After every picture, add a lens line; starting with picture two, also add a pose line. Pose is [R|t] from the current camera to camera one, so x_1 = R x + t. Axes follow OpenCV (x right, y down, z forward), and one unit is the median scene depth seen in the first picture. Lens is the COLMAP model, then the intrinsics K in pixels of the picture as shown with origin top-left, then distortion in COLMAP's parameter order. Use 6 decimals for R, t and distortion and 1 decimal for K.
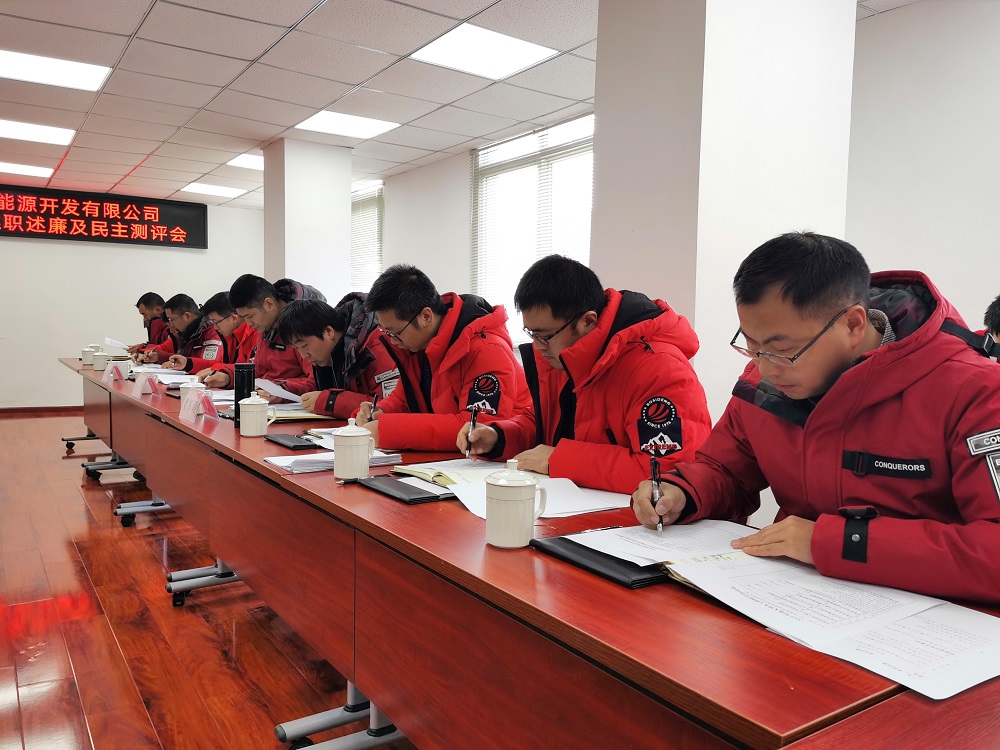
lens RADIAL K [[795.8, 0, 494.6], [0, 795.8, 365.2], [0, 0, 1]] dist [0.097400, -0.026793]
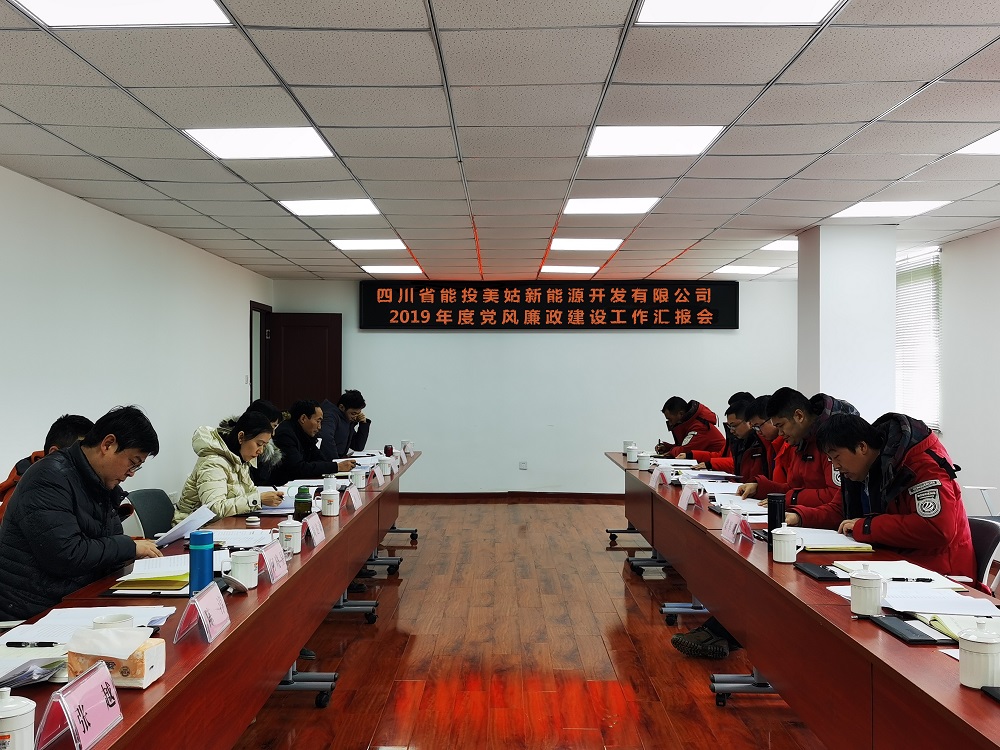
lens RADIAL K [[1013.6, 0, 498.2], [0, 1013.6, 403.8], [0, 0, 1]] dist [0.016772, 0.000000]
pose [[0.841339, -0.010412, -0.540408, 0.081230], [-0.003695, 0.999680, -0.025013, -0.059228], [0.540496, 0.023041, 0.841031, -0.254499]]
